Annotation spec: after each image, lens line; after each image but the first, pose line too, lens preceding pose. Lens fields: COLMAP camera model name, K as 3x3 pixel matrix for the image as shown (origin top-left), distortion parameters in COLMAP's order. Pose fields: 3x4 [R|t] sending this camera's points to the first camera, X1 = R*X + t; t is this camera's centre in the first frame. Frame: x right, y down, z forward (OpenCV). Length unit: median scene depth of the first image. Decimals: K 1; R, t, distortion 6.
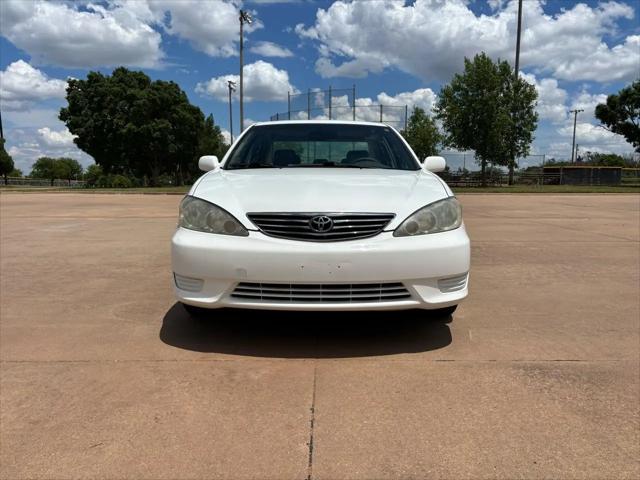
lens RADIAL K [[490.2, 0, 326.0], [0, 490.2, 237.6], [0, 0, 1]] dist [0.040049, -0.035632]
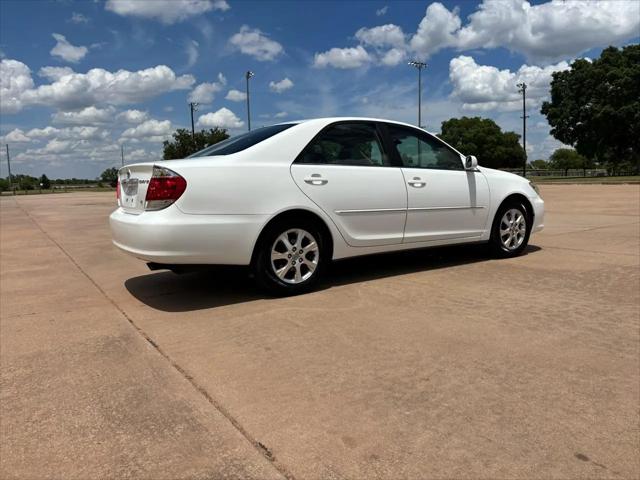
lens RADIAL K [[490.2, 0, 321.6], [0, 490.2, 241.9], [0, 0, 1]] dist [0.040049, -0.035632]
pose [[0.528955, 0.086719, -0.844207, 0.122442], [-0.060759, 0.996082, 0.064250, -0.006547], [0.846472, 0.017308, 0.532152, 0.052999]]
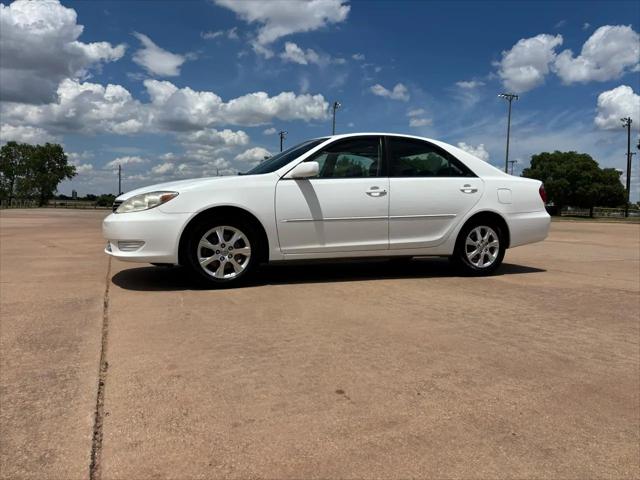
lens RADIAL K [[490.2, 0, 318.8], [0, 490.2, 245.3], [0, 0, 1]] dist [0.040049, -0.035632]
pose [[0.367848, 0.070219, -0.927231, 0.146484], [-0.119430, 0.992454, 0.027779, -0.002190], [0.922185, 0.100521, 0.373459, 0.077934]]
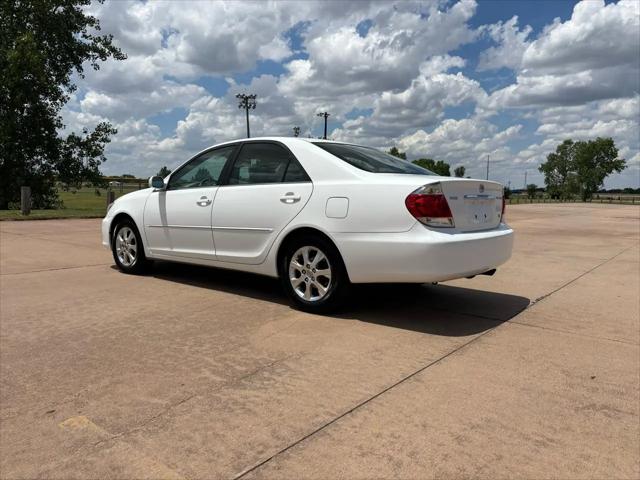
lens RADIAL K [[490.2, 0, 328.0], [0, 490.2, 234.8], [0, 0, 1]] dist [0.040049, -0.035632]
pose [[-0.631704, 0.050976, -0.773531, 0.108910], [-0.107187, 0.982508, 0.152282, -0.031091], [0.767763, 0.179110, -0.615190, 0.257888]]
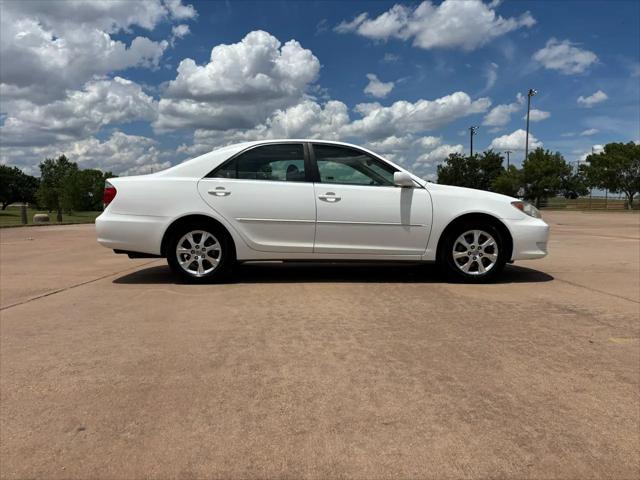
lens RADIAL K [[490.2, 0, 319.2], [0, 490.2, 254.1], [0, 0, 1]] dist [0.040049, -0.035632]
pose [[-0.022421, 0.088766, -0.995800, 0.166857], [-0.106435, 0.990178, 0.090661, -0.012001], [0.994067, 0.108021, -0.012753, 0.148000]]
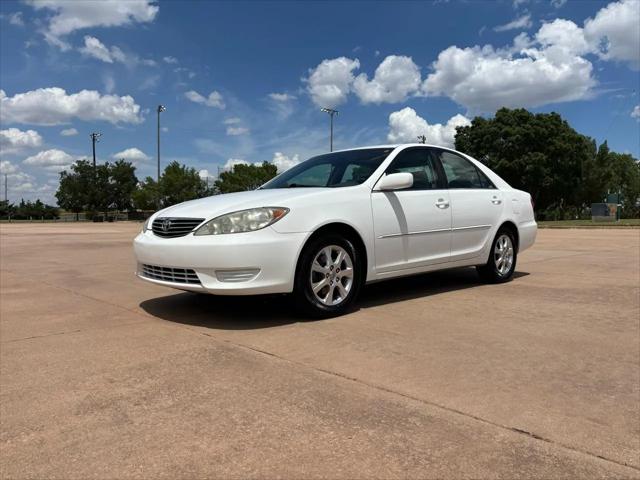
lens RADIAL K [[490.2, 0, 323.7], [0, 490.2, 240.6], [0, 0, 1]] dist [0.040049, -0.035632]
pose [[0.685392, 0.027226, -0.727666, 0.100488], [-0.075704, 0.996550, -0.034019, 0.002060], [0.724229, 0.078404, 0.685088, 0.025297]]
